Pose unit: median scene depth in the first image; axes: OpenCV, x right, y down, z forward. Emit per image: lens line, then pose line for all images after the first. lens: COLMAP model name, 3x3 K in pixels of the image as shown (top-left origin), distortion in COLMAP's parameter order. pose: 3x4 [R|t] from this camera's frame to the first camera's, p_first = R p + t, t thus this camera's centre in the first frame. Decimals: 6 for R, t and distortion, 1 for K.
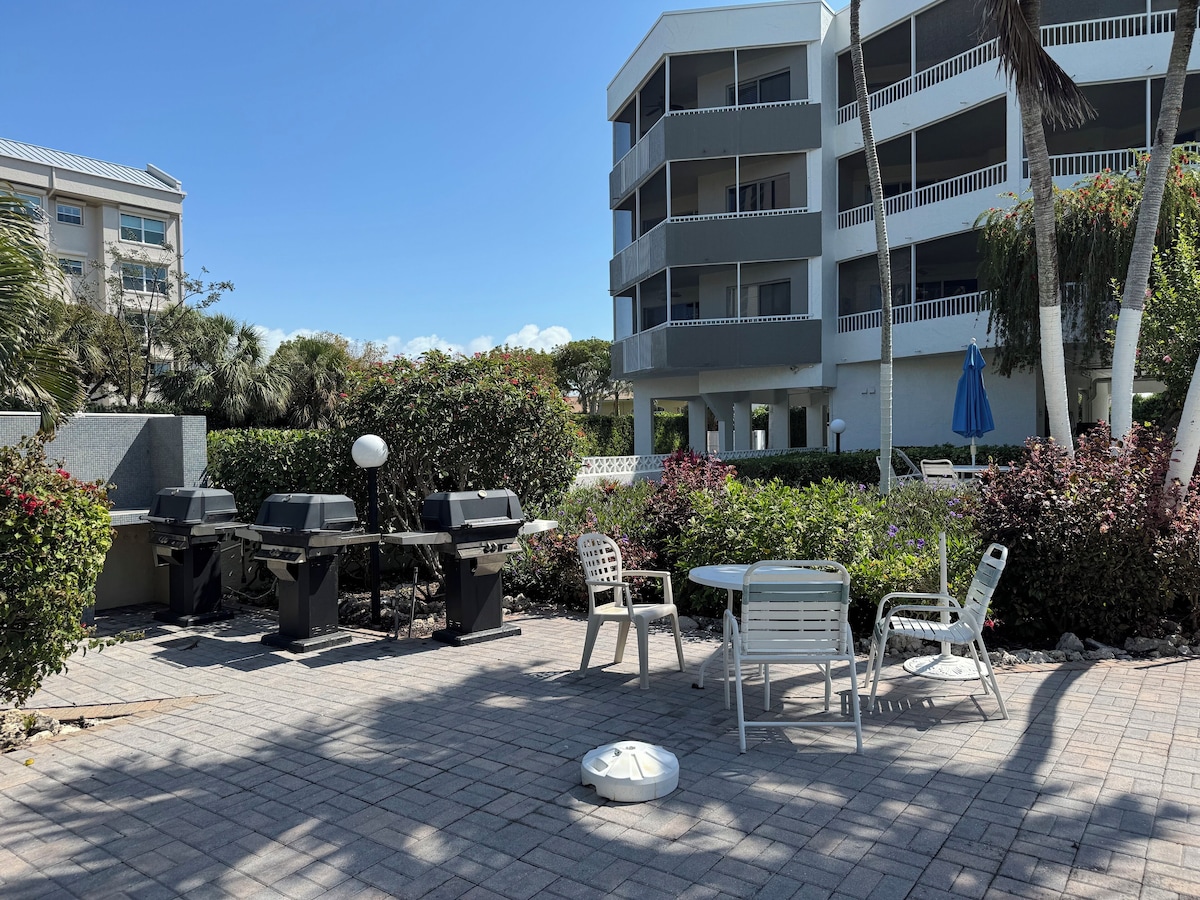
lens RADIAL K [[841.5, 0, 591.6], [0, 841.5, 451.6], [0, 0, 1]] dist [0.114499, -0.164026]
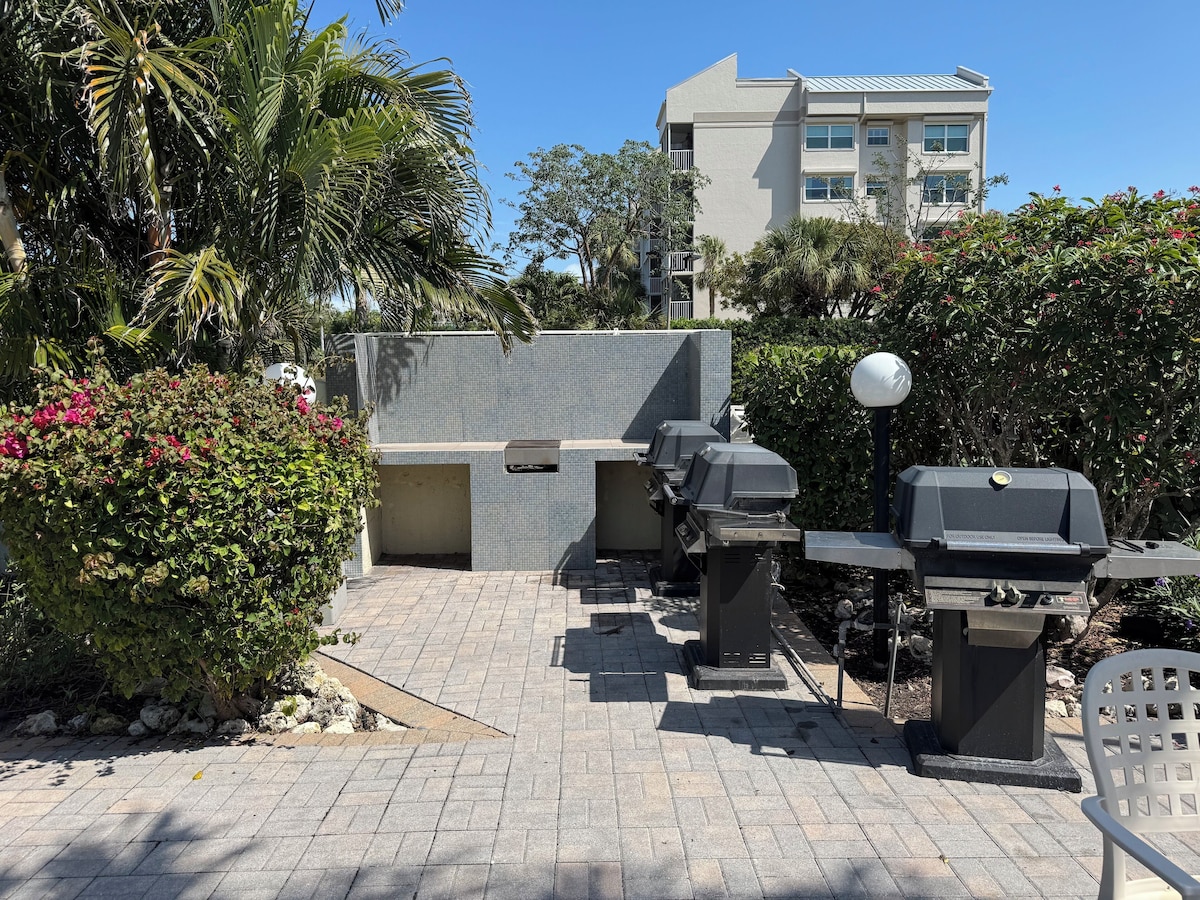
lens RADIAL K [[841.5, 0, 591.6], [0, 841.5, 451.6], [0, 0, 1]] dist [0.114499, -0.164026]
pose [[0.624140, 0.087613, -0.776385, 0.080947], [-0.010848, 0.994569, 0.103514, -0.009978], [0.781237, -0.056185, 0.621700, 0.433395]]
